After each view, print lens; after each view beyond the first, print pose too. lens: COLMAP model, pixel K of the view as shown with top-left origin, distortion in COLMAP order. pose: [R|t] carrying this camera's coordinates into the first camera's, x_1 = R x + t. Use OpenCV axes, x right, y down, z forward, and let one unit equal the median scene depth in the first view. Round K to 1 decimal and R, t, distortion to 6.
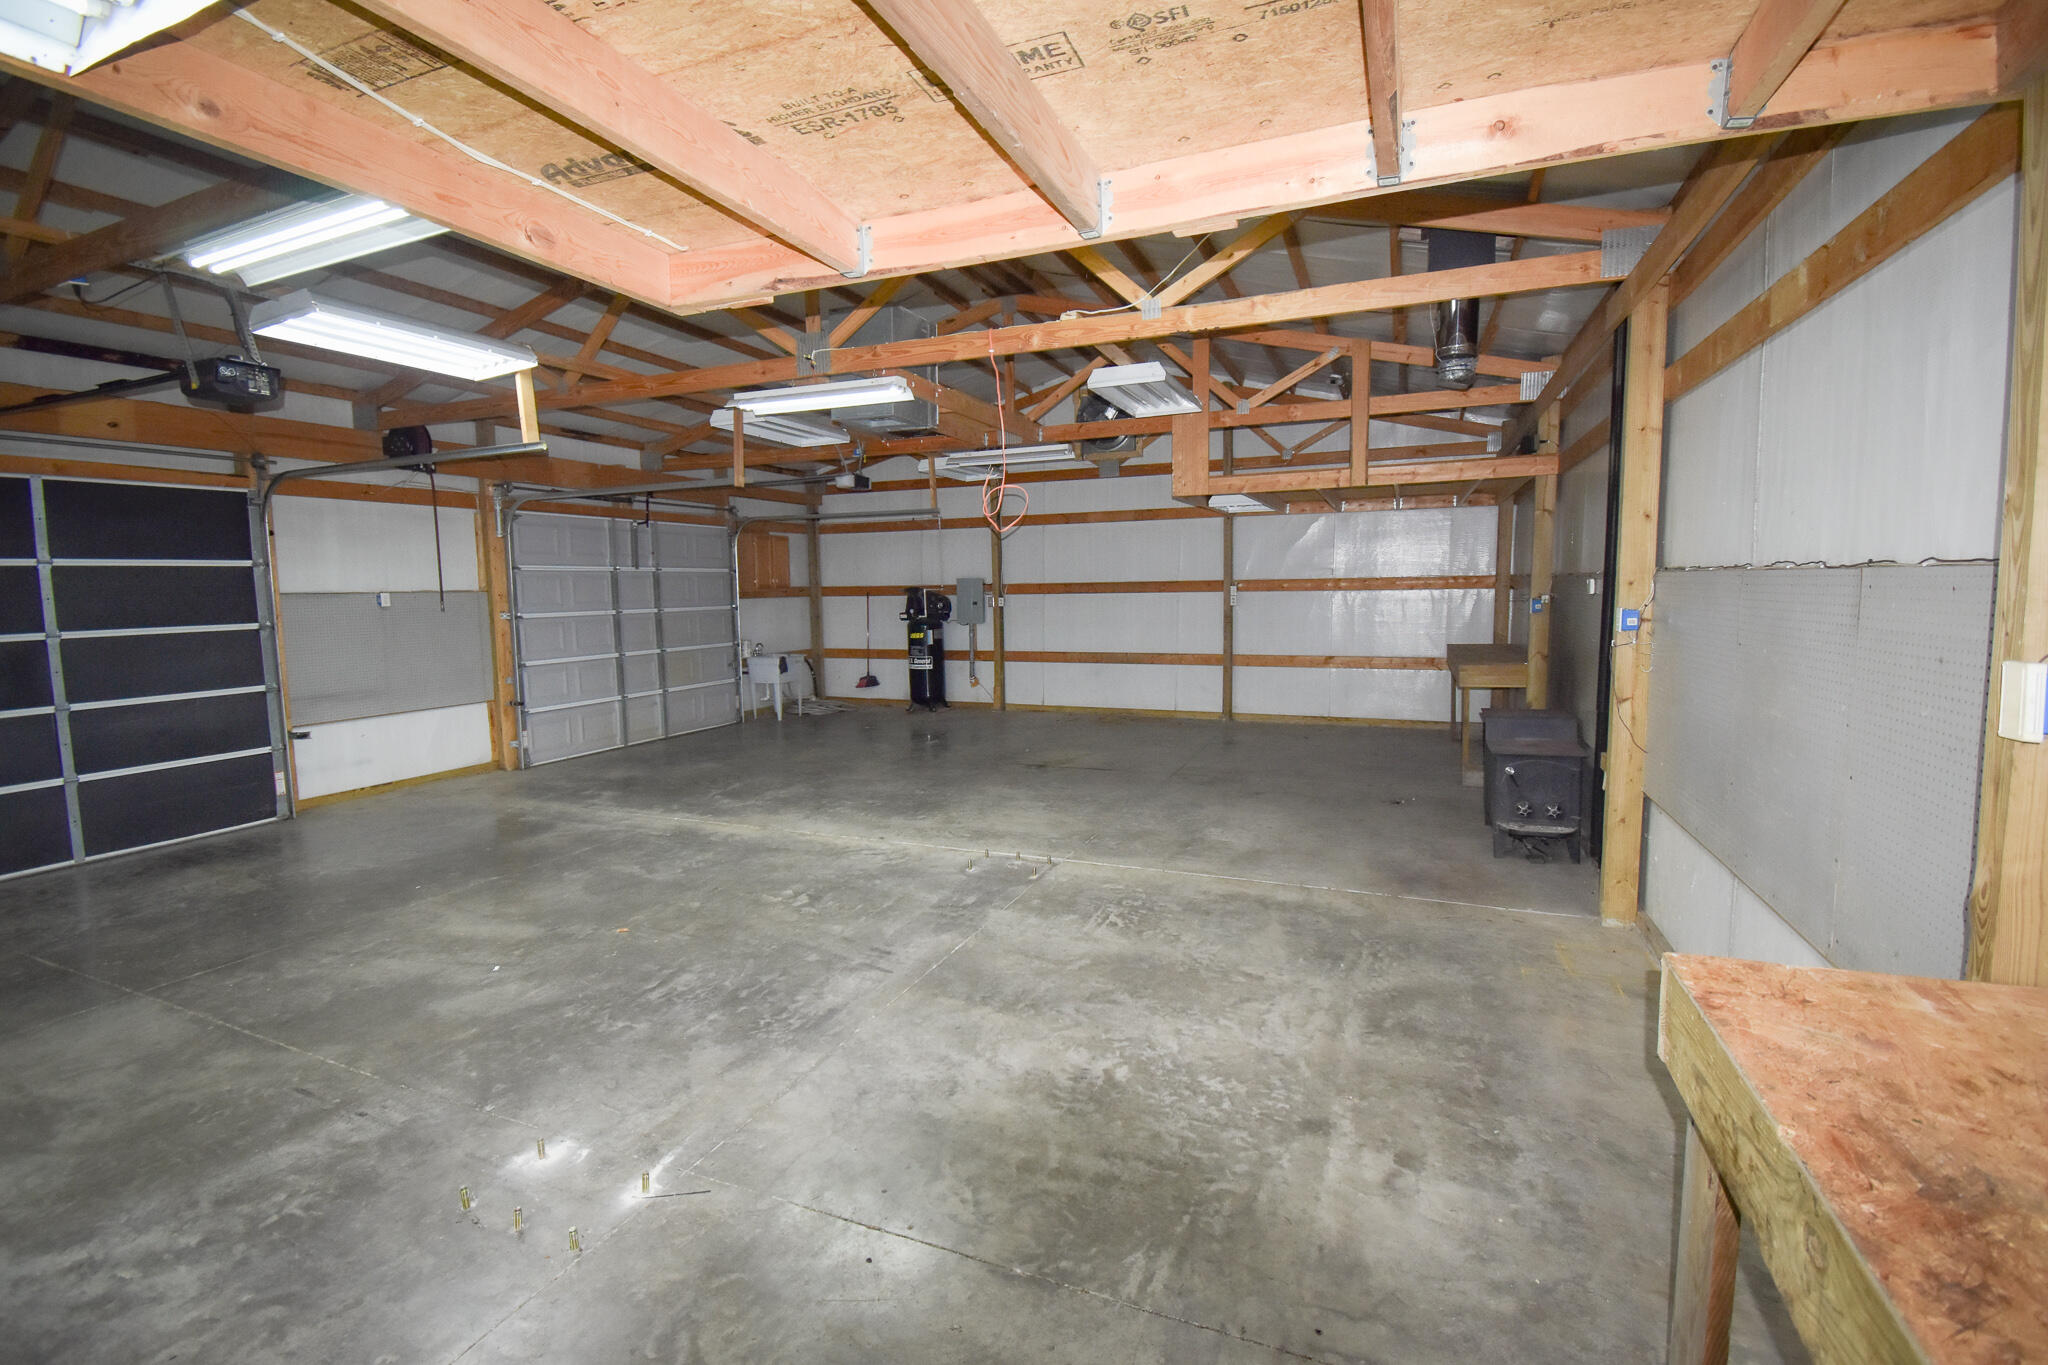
lens RADIAL K [[908.1, 0, 1036.7], [0, 908.1, 674.1], [0, 0, 1]] dist [0.010667, -0.000542]
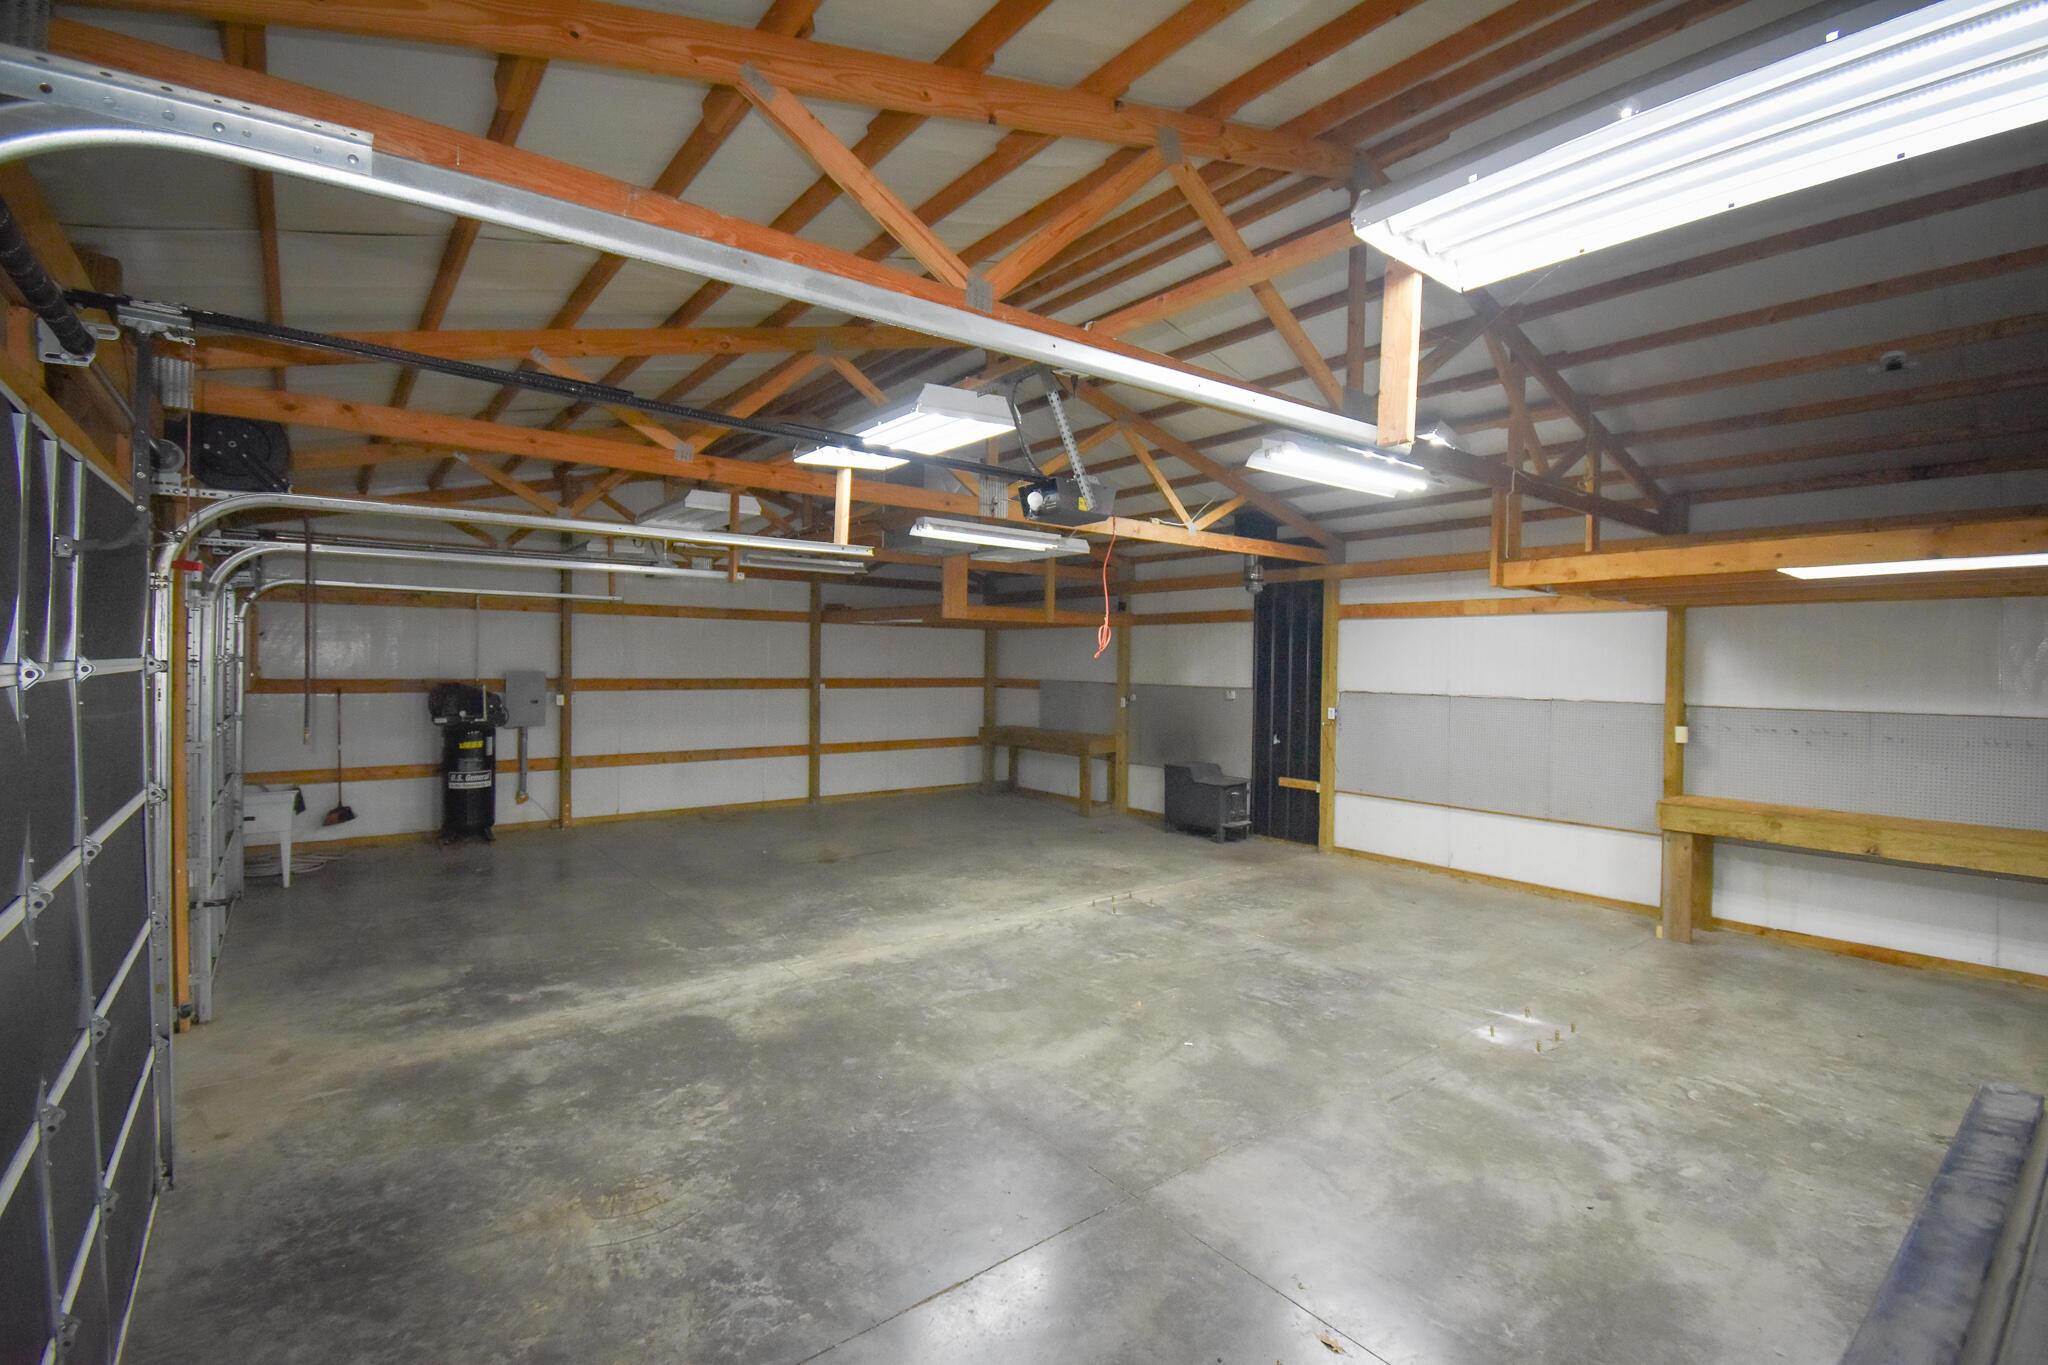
lens RADIAL K [[908.1, 0, 1036.7], [0, 908.1, 674.1], [0, 0, 1]] dist [0.010667, -0.000542]
pose [[0.475985, 0.009686, 0.879400, -1.276379], [0.065120, 0.996806, -0.046226, -0.076297], [-0.877039, 0.079270, 0.473834, 0.441905]]
